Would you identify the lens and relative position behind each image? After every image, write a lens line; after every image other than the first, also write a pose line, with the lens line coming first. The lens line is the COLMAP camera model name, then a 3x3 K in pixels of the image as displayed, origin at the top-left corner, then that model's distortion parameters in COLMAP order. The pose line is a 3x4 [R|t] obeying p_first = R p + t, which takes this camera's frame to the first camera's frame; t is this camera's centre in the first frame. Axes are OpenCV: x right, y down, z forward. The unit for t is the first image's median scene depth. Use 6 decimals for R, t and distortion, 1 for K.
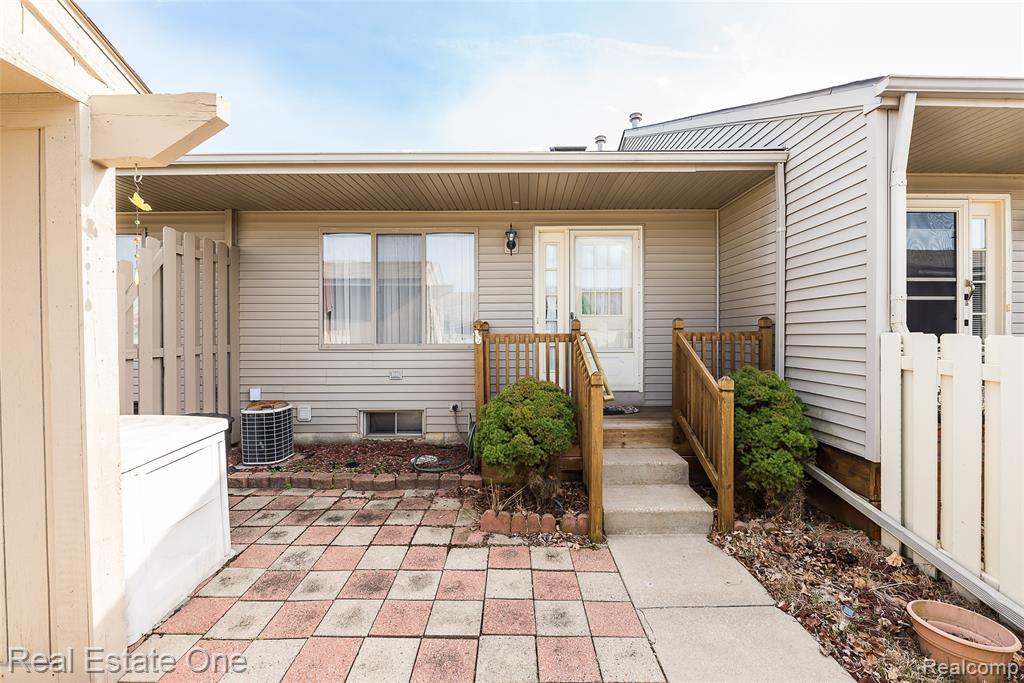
lens RADIAL K [[410.2, 0, 516.8], [0, 410.2, 338.3], [0, 0, 1]] dist [-0.009936, -0.000189]
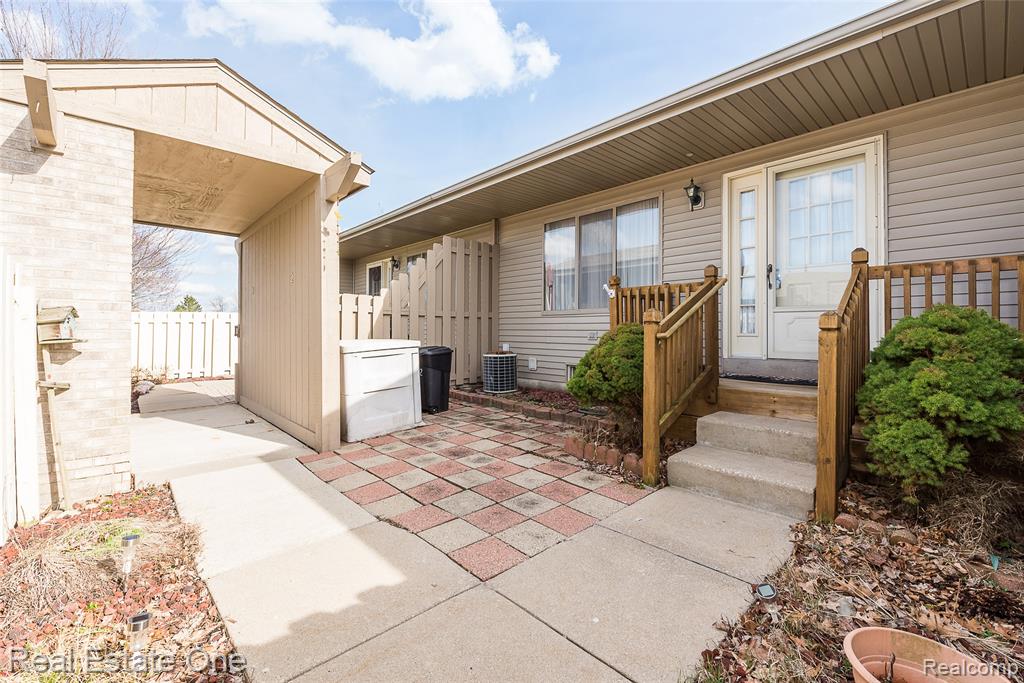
lens RADIAL K [[390.9, 0, 509.9], [0, 390.9, 317.6], [0, 0, 1]] dist [-0.001249, -0.000304]
pose [[0.718644, -0.013388, -0.695249, 0.443117], [-0.001207, 0.999789, -0.020501, 0.090647], [0.695377, 0.015572, 0.718476, 0.077378]]
